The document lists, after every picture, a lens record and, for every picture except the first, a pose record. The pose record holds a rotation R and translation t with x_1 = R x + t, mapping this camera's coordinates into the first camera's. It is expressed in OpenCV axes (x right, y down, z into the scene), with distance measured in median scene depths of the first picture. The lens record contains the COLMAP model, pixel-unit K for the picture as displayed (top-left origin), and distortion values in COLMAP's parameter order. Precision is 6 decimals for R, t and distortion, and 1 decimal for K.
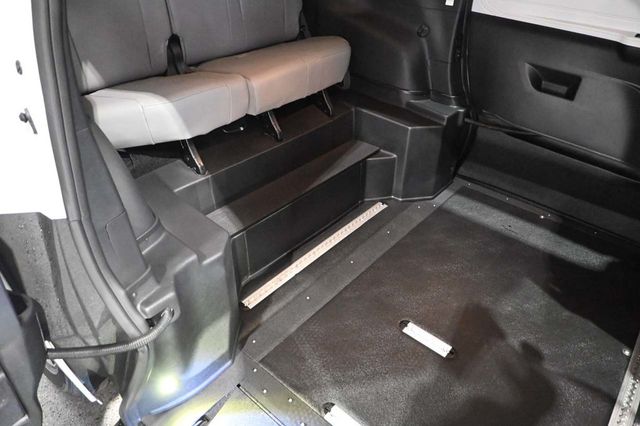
lens RADIAL K [[431.8, 0, 320.0], [0, 431.8, 213.0], [0, 0, 1]] dist [-0.003526, -0.004377]
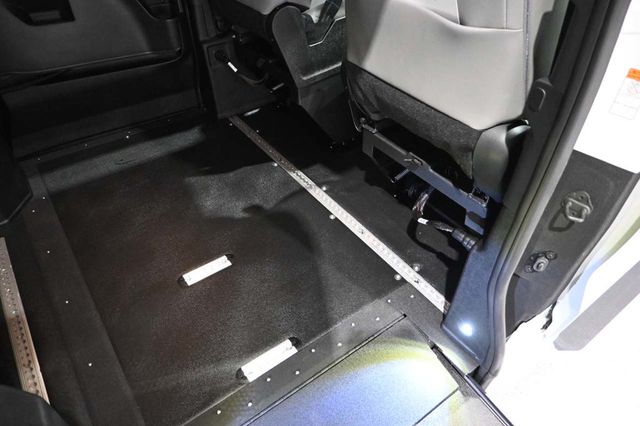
lens RADIAL K [[431.8, 0, 320.0], [0, 431.8, 213.0], [0, 0, 1]] dist [-0.003526, -0.004377]
pose [[0.227237, -0.668152, 0.708474, -0.253097], [0.555022, 0.686643, 0.469544, -0.103868], [-0.800196, 0.286521, 0.526870, 0.157458]]
